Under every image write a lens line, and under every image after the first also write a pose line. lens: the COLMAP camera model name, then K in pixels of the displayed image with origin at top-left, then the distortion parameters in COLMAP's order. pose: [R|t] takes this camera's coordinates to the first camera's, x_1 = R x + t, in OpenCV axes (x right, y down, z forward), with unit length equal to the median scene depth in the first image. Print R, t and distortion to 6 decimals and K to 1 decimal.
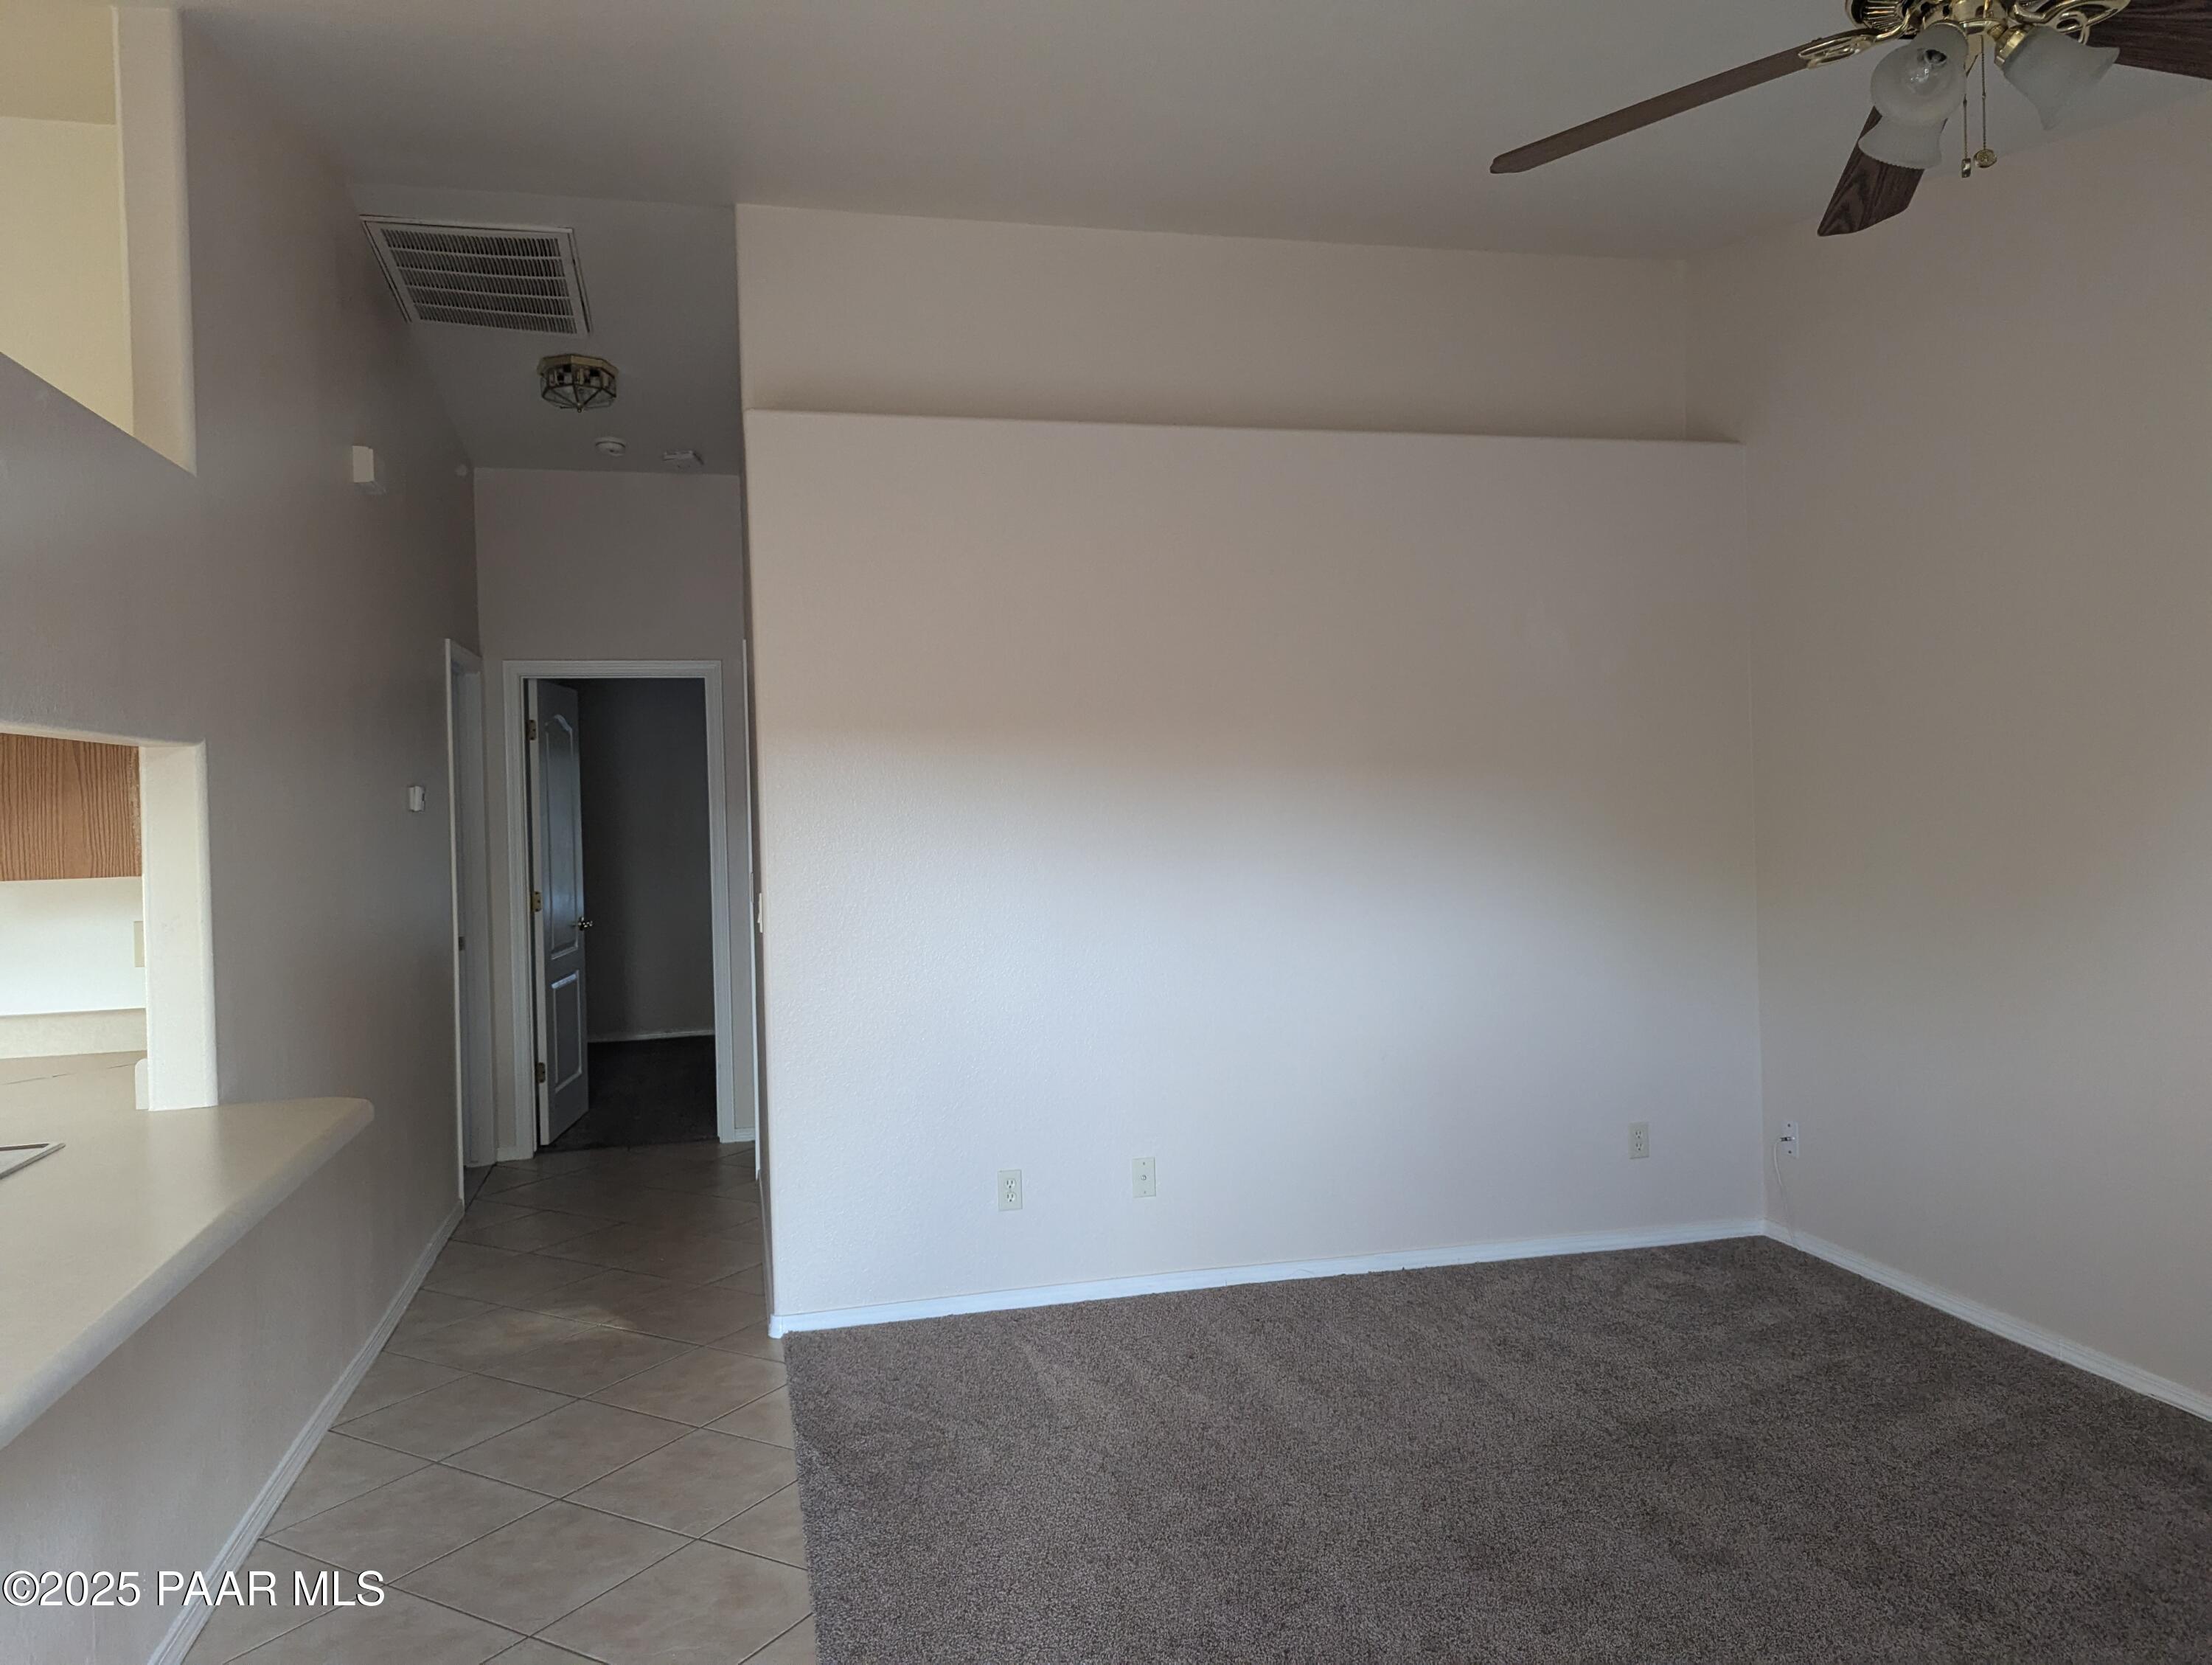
lens RADIAL K [[1559.5, 0, 1116.2], [0, 1559.5, 807.9], [0, 0, 1]] dist [0.055262, -0.041789]
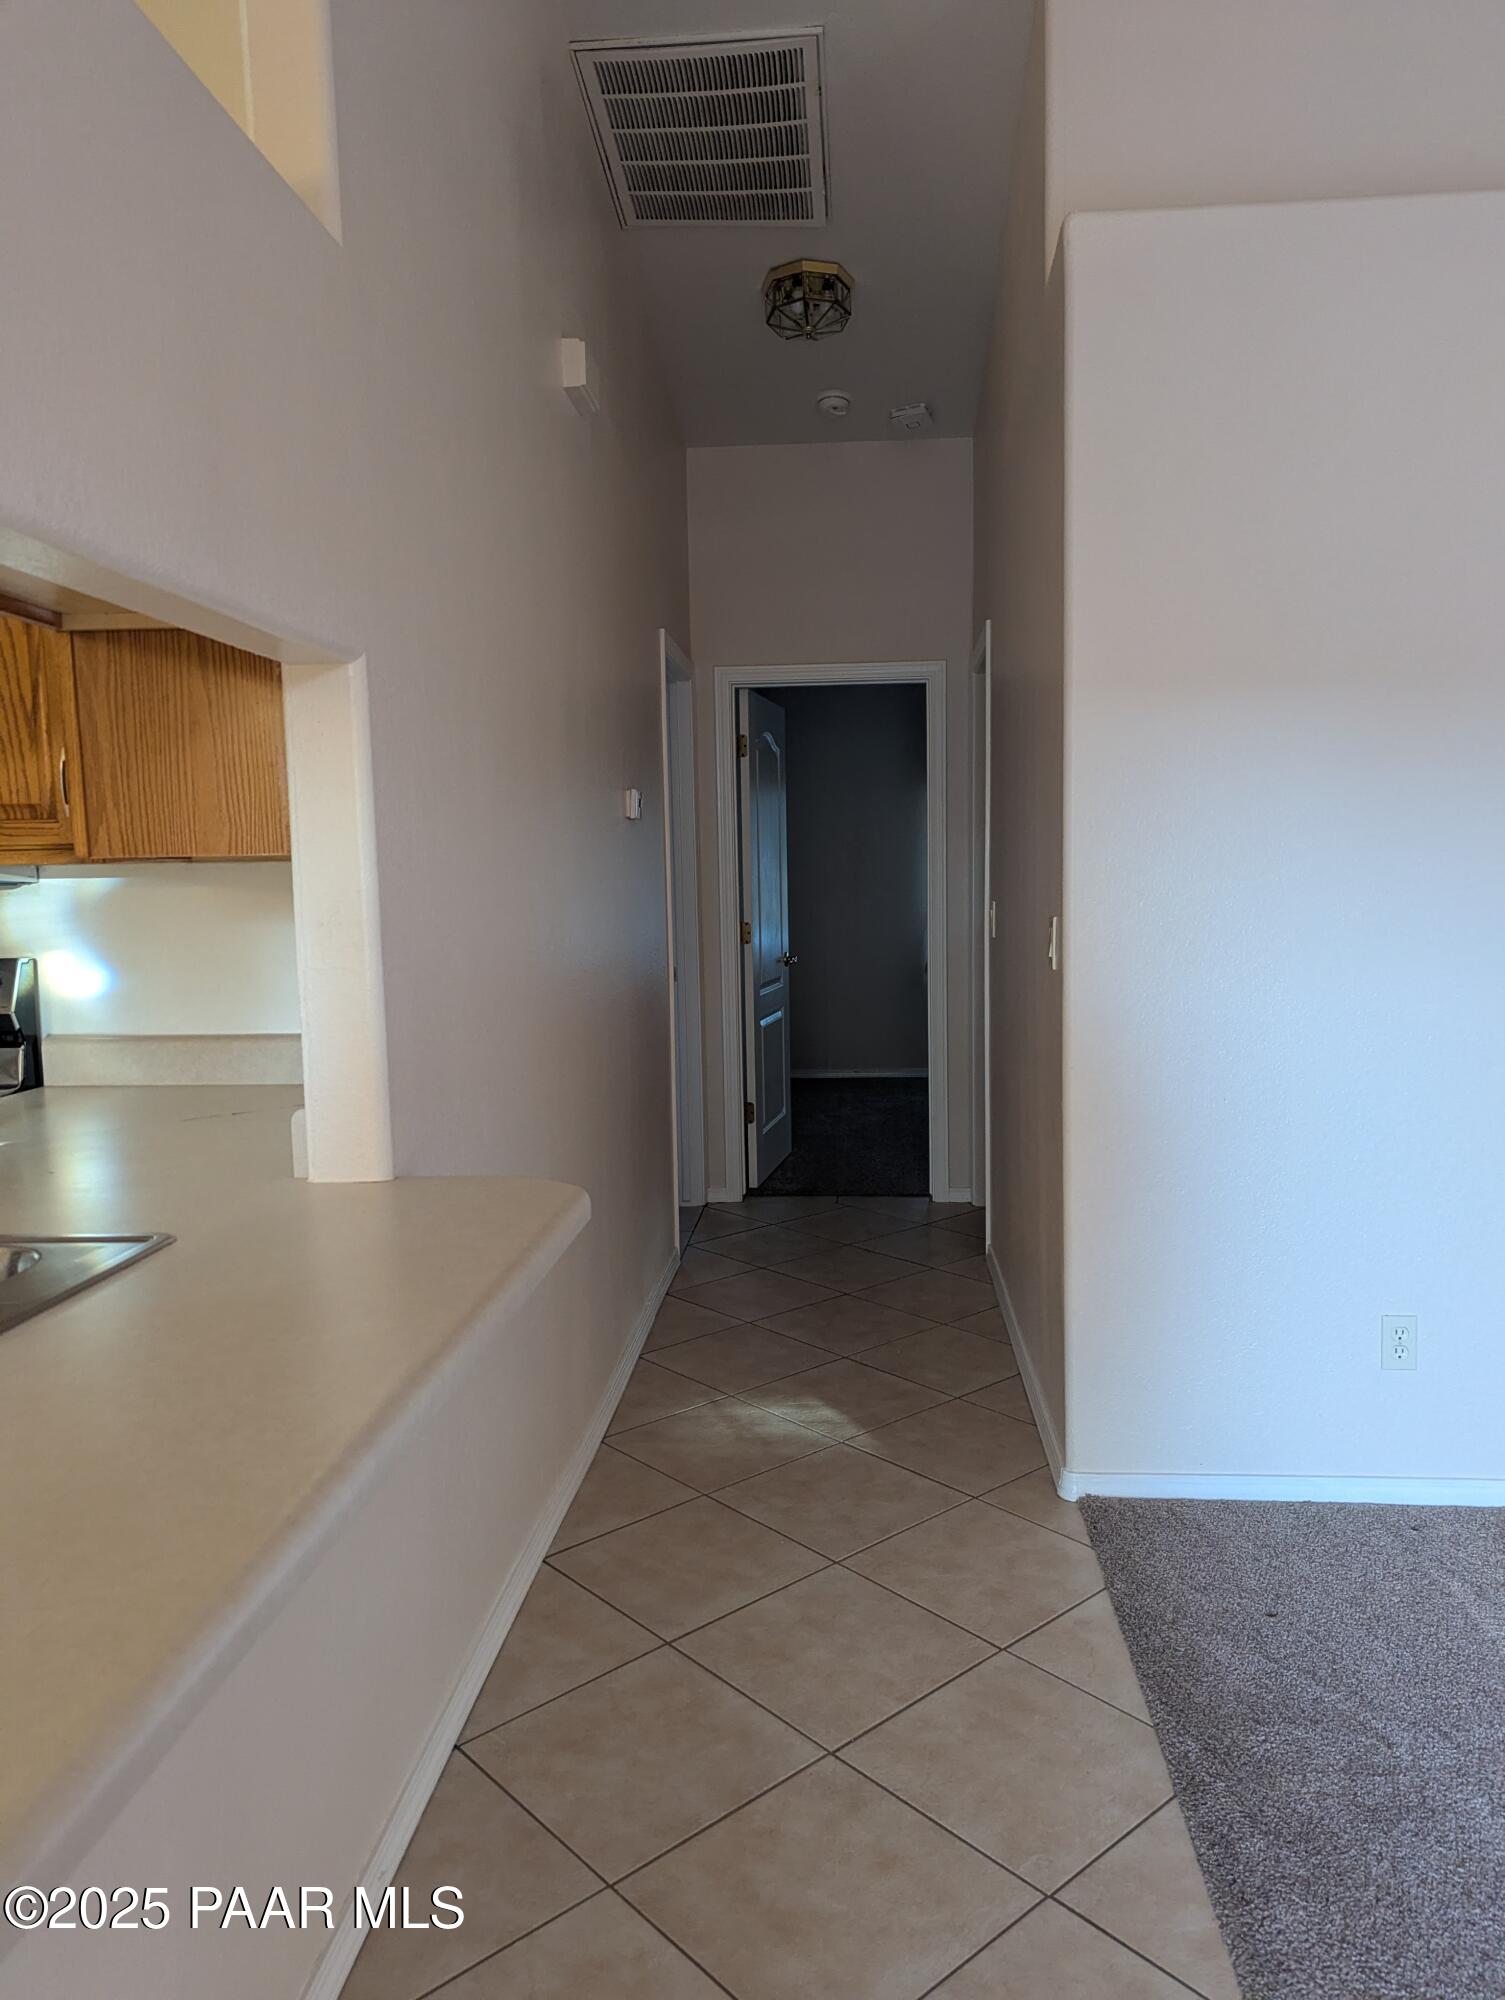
lens RADIAL K [[1410.0, 0, 751.8], [0, 1410.0, 1040.1], [0, 0, 1]] dist [0.055262, -0.041789]
pose [[0.946547, 0.047012, -0.319121, -0.114862], [-0.008229, 0.992520, 0.121807, 0.025069], [0.322460, -0.112670, 0.939854, 0.246873]]
